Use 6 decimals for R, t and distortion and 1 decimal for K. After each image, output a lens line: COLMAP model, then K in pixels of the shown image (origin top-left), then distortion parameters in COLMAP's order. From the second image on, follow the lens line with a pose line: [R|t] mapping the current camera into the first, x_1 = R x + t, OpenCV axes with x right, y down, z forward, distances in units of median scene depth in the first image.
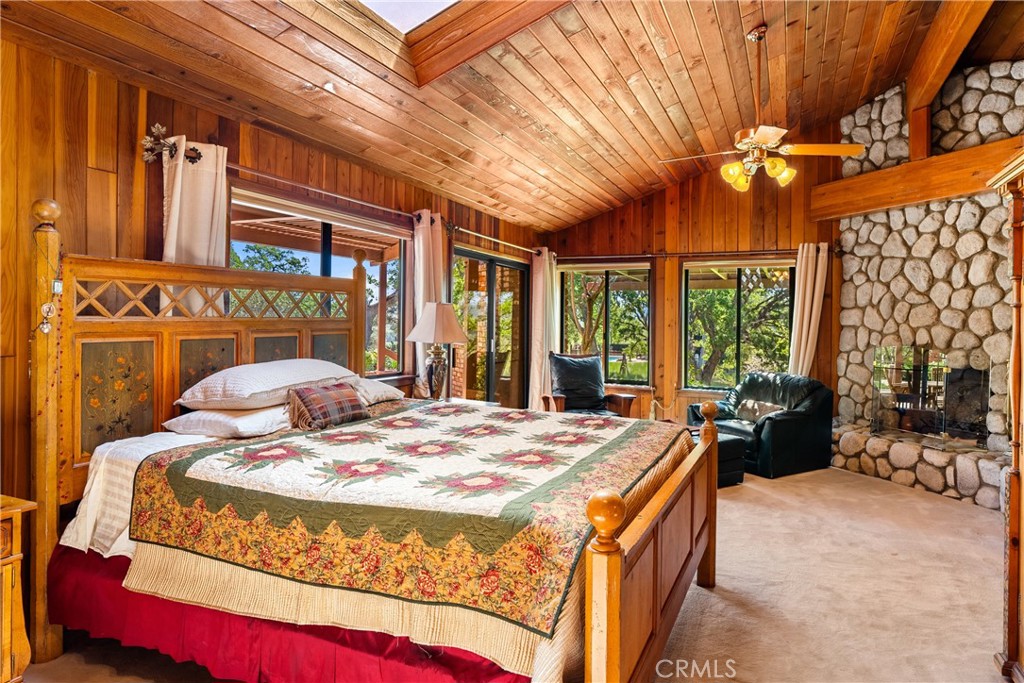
lens RADIAL K [[615.0, 0, 511.2], [0, 615.0, 321.0], [0, 0, 1]] dist [-0.005373, 0.001151]
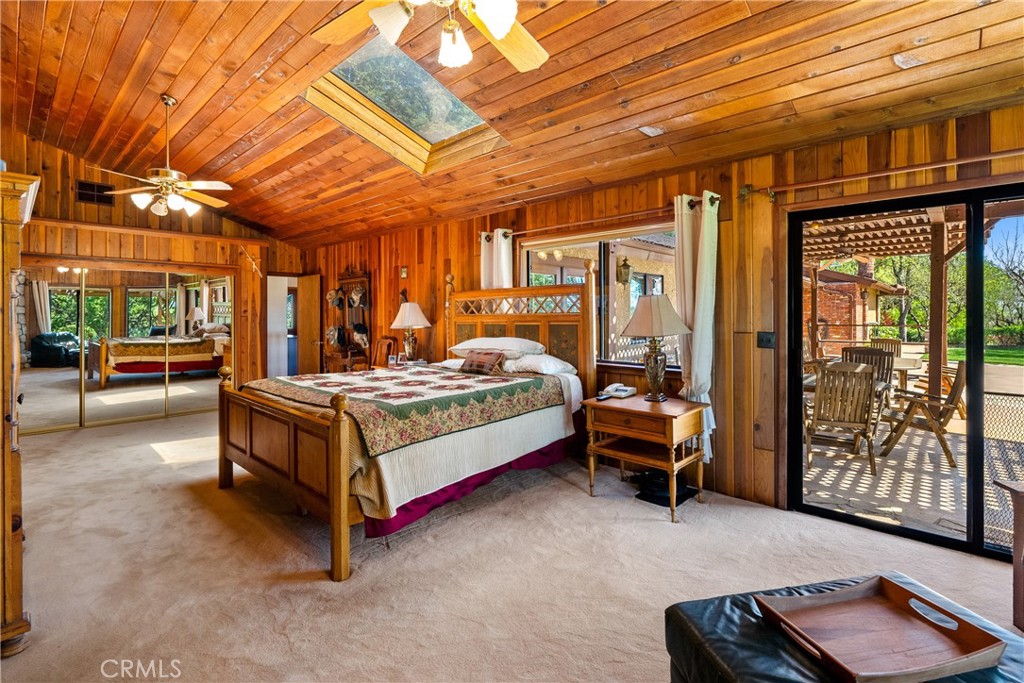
lens RADIAL K [[474.6, 0, 511.9], [0, 474.6, 317.3], [0, 0, 1]] dist [0.000830, 0.000041]
pose [[-0.316557, -0.002685, -0.948570, 1.621418], [0.004057, 0.999983, -0.004185, 0.018284], [0.948565, -0.005174, -0.316541, 2.532863]]
